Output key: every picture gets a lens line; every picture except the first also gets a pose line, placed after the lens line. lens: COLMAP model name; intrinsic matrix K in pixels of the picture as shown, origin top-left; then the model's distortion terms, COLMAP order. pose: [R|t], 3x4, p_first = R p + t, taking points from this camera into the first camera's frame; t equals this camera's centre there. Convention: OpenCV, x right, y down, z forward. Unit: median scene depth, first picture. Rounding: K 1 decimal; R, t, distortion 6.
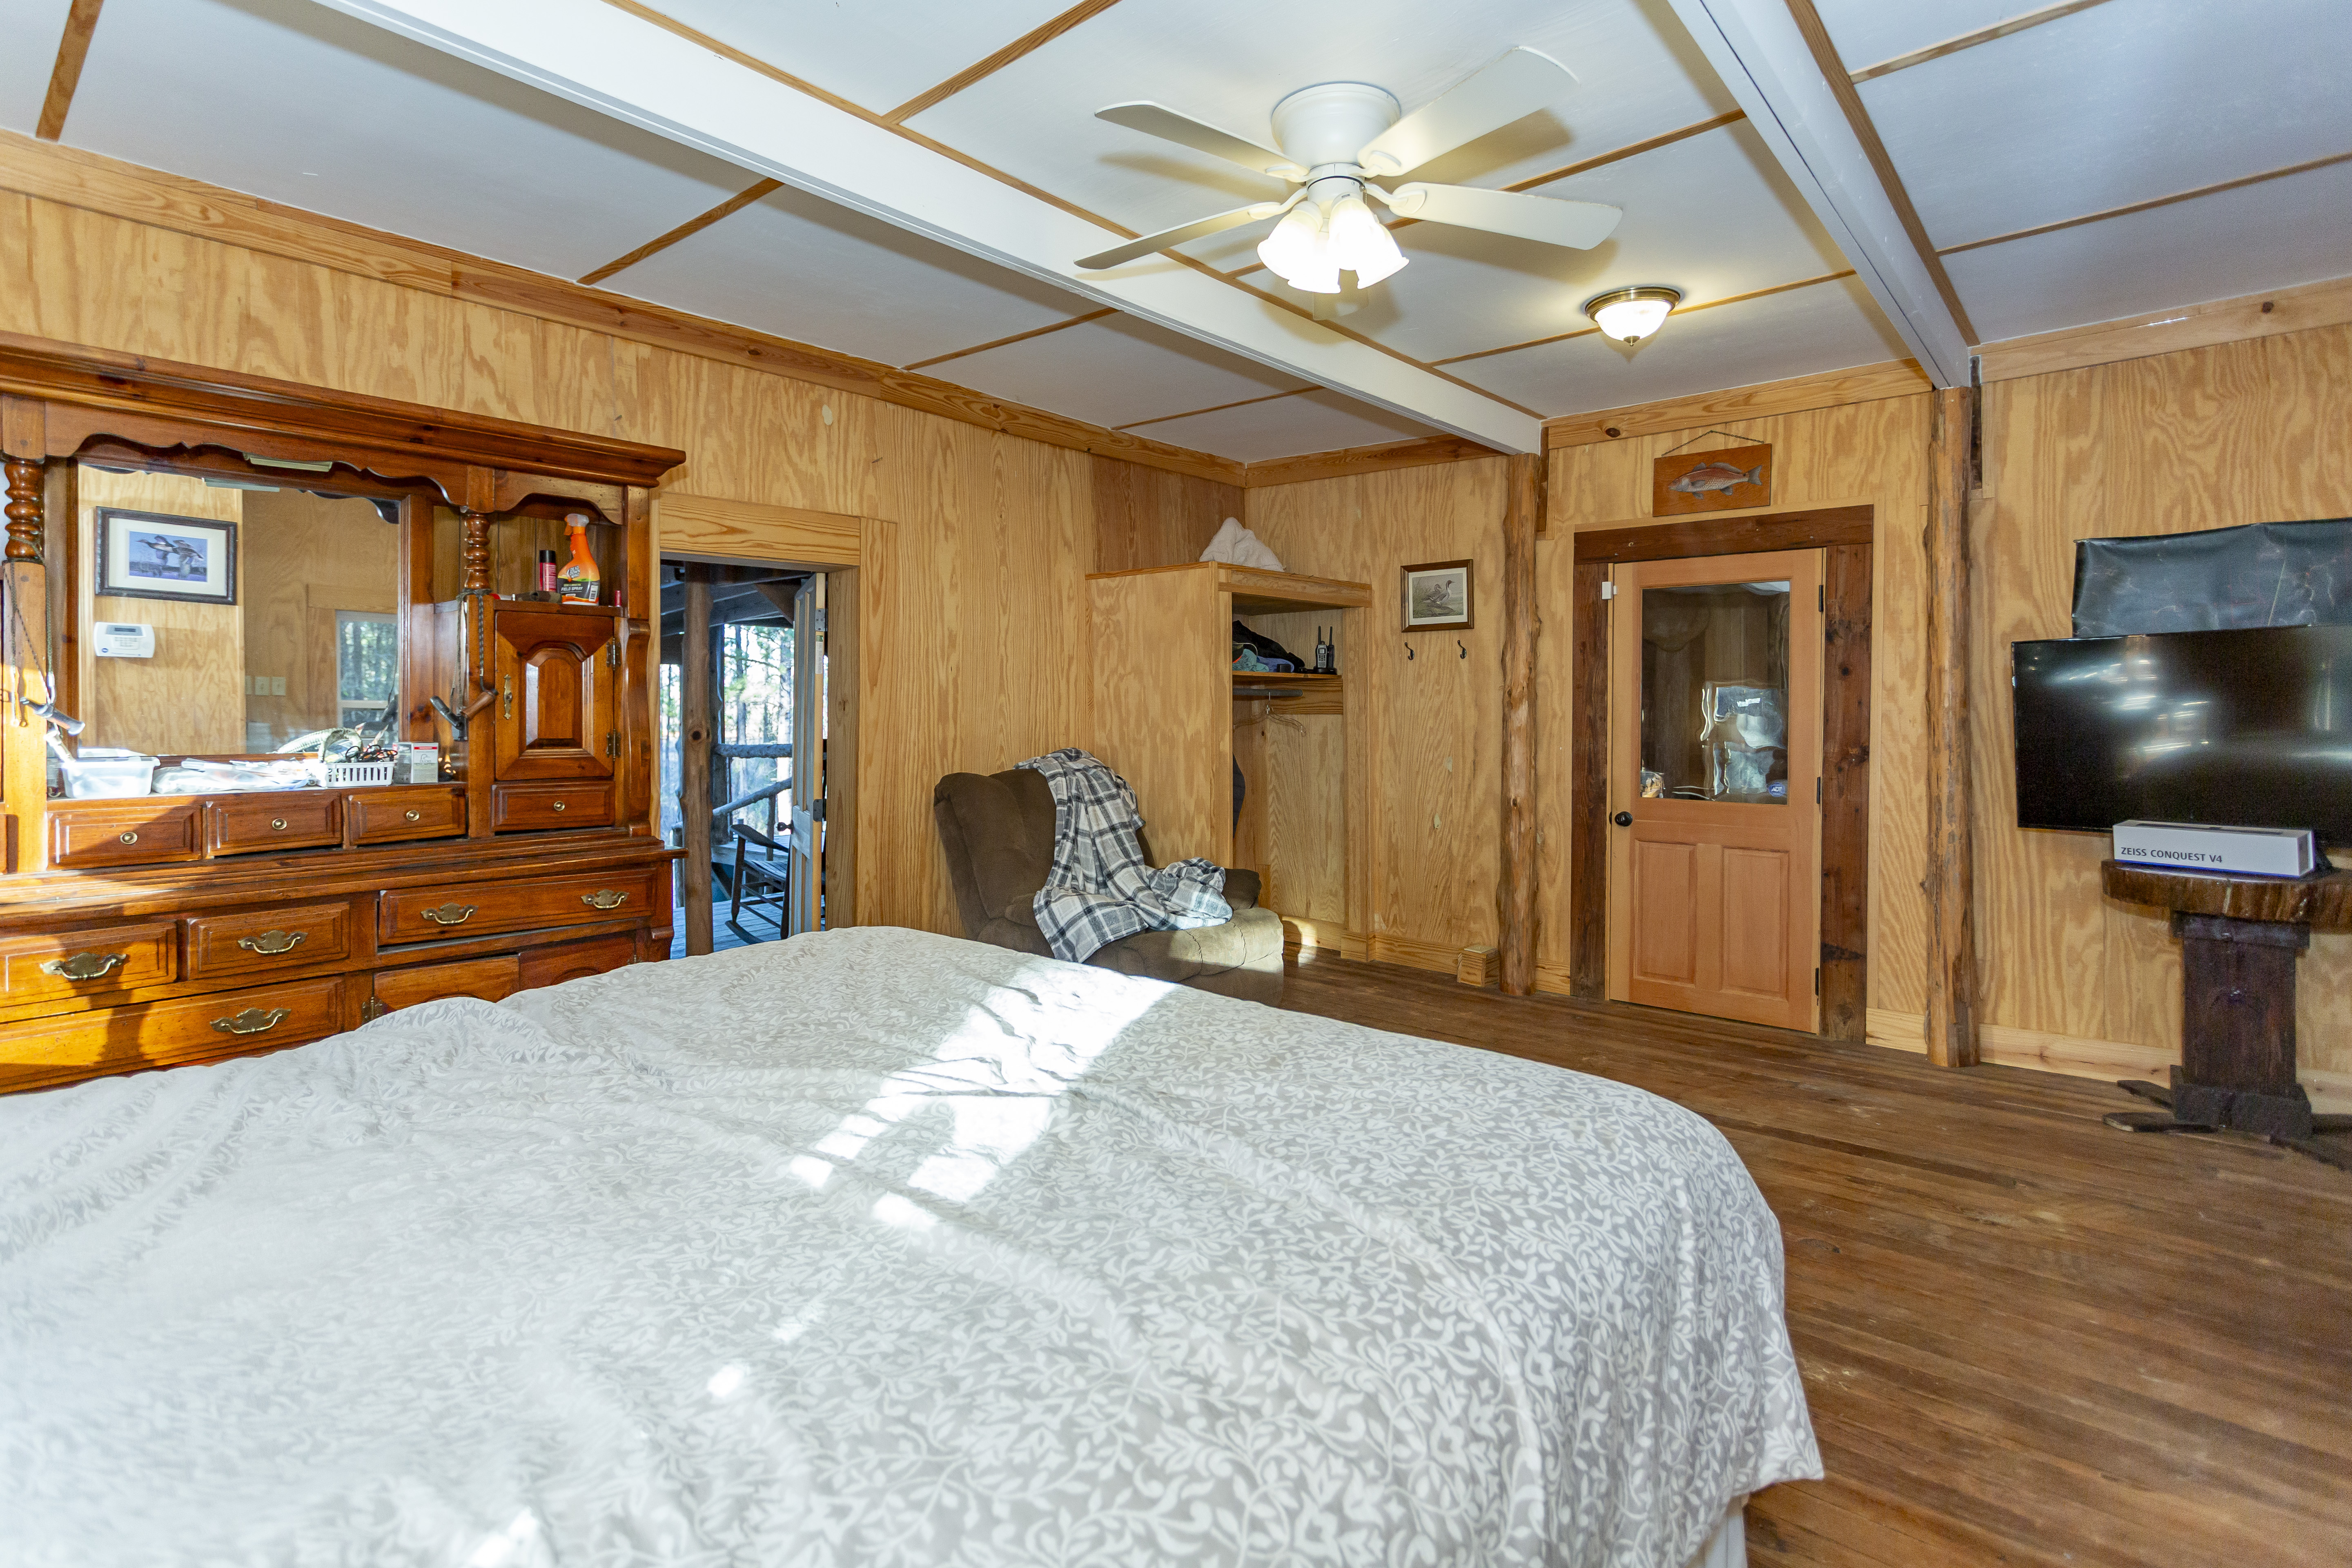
lens RADIAL K [[1150.2, 0, 1097.9], [0, 1150.2, 717.3], [0, 0, 1]] dist [0.001778, 0.000833]
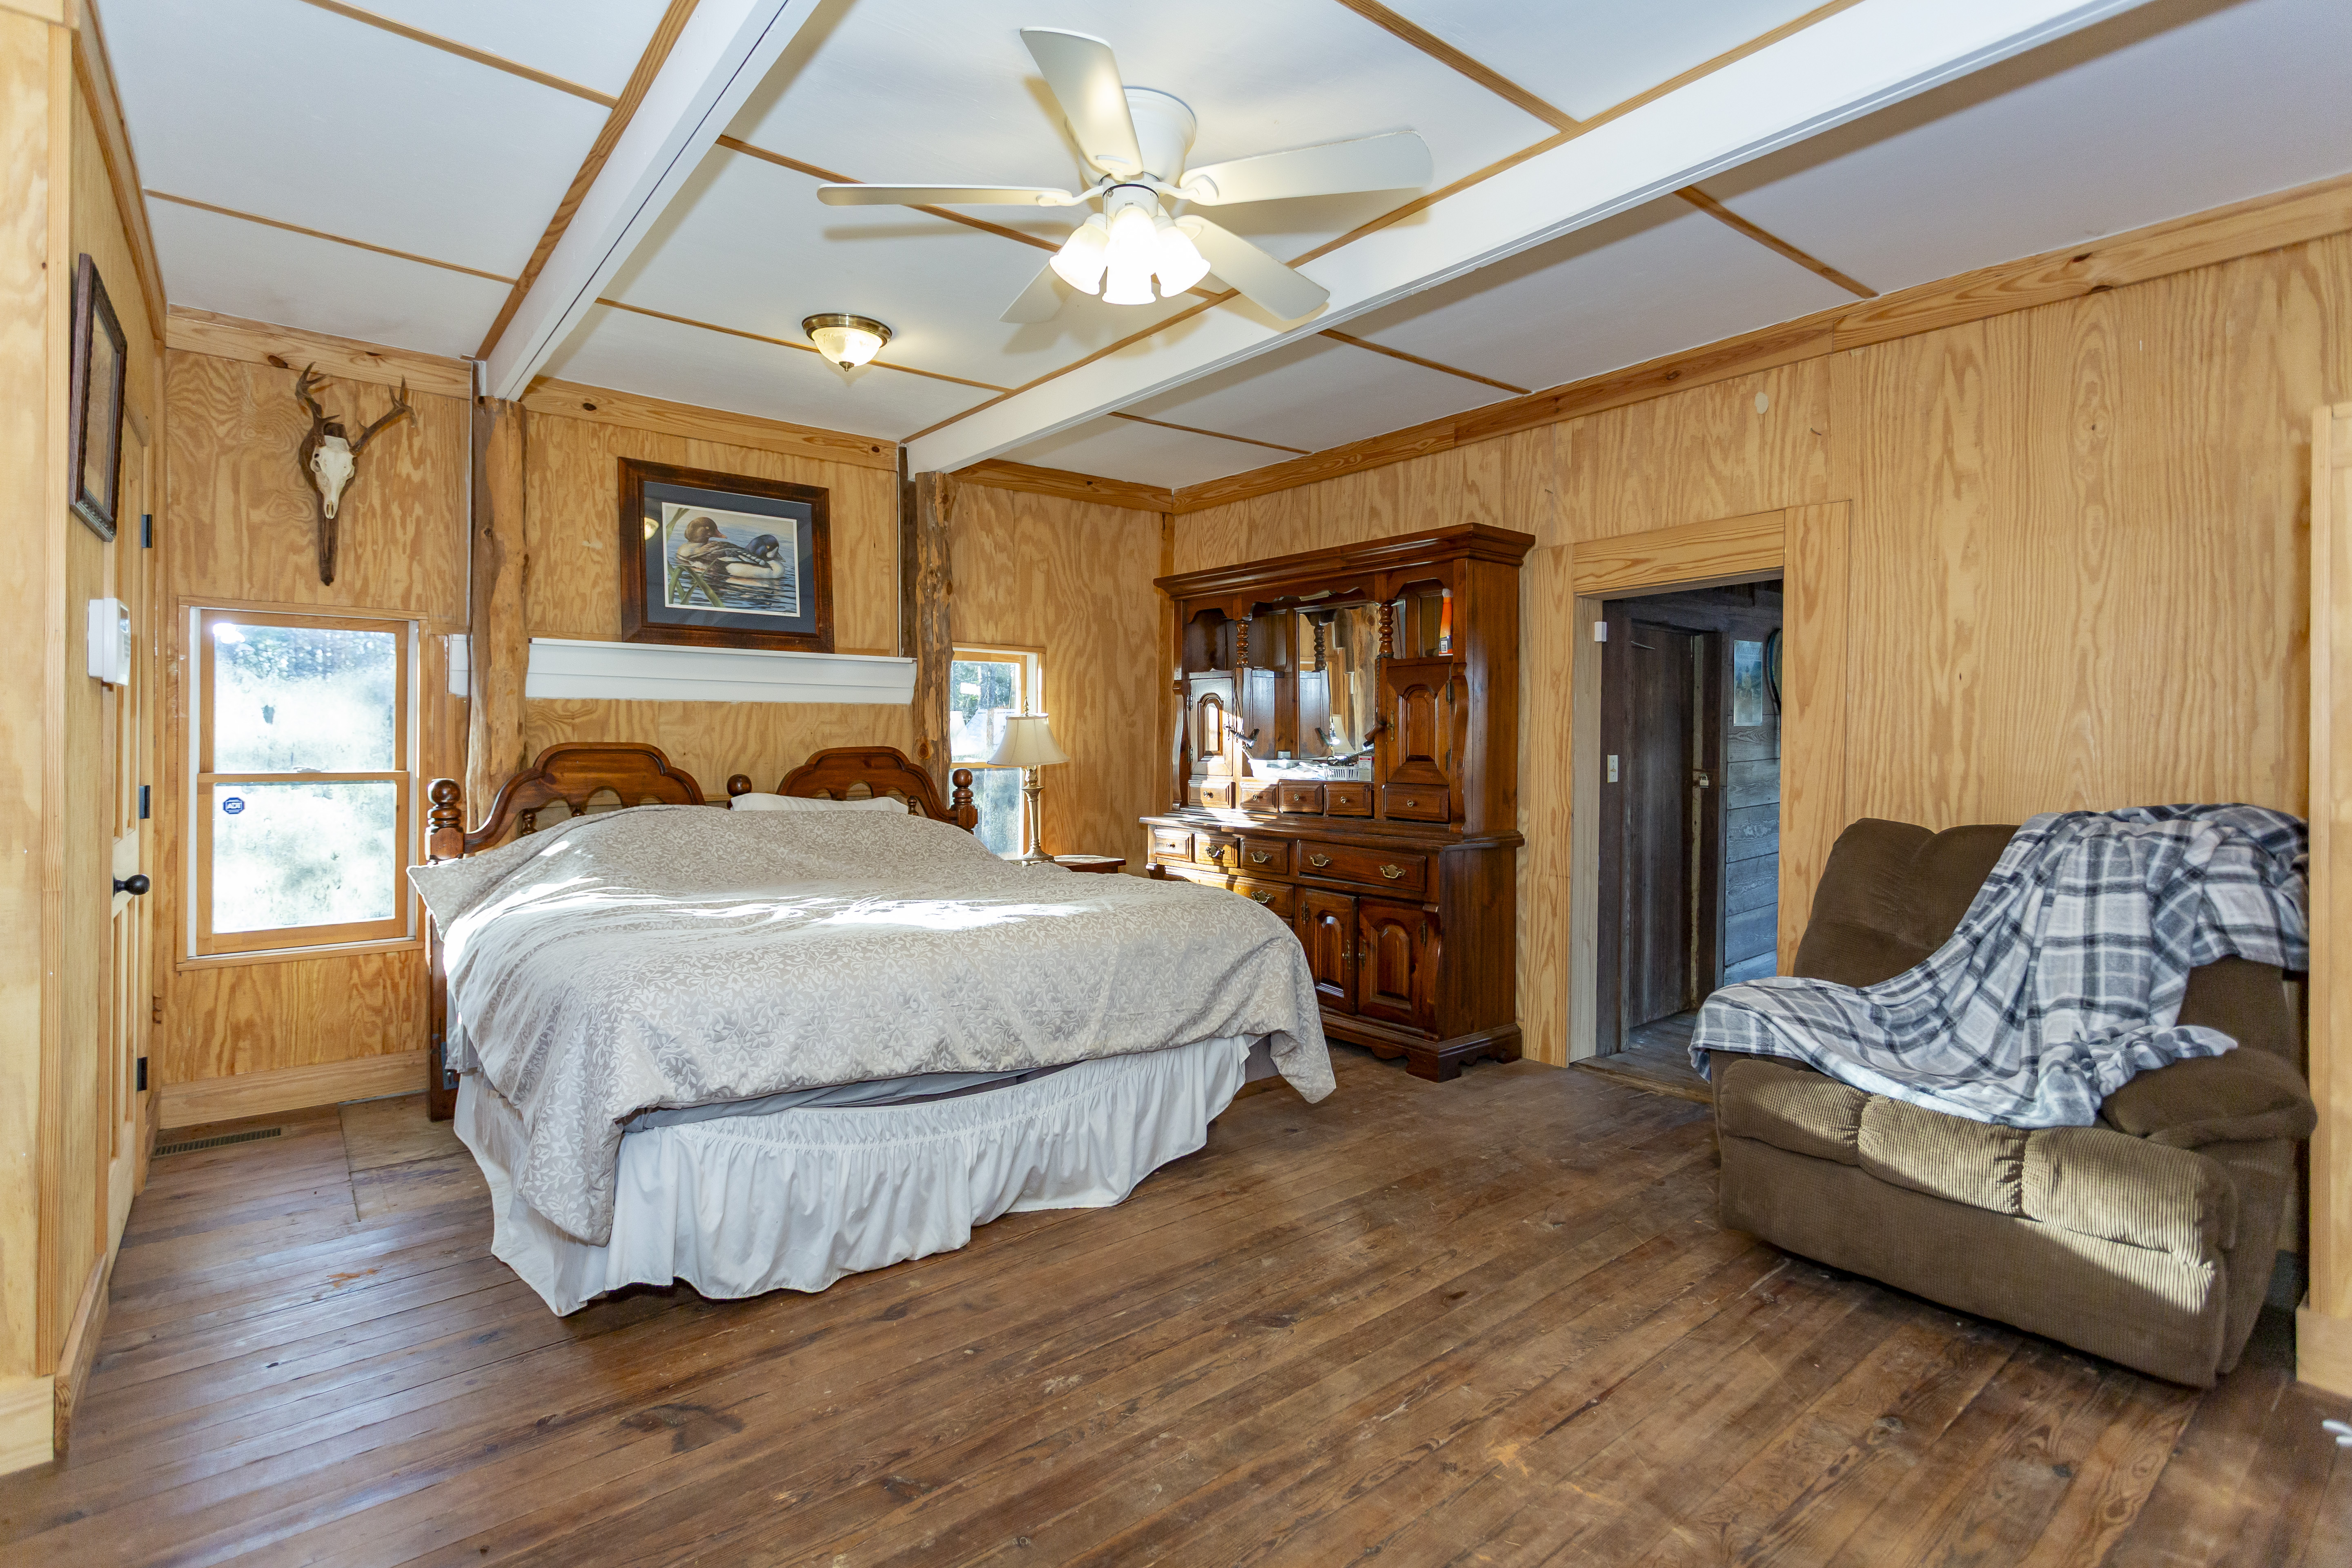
lens RADIAL K [[1150.2, 0, 1221.4], [0, 1150.2, 742.3], [0, 0, 1]] dist [0.001778, 0.000833]
pose [[-0.135314, -0.001254, -0.990802, 0.674350], [-0.013460, 0.999909, 0.000573, 0.003875], [0.990711, 0.013414, -0.135318, 0.685648]]
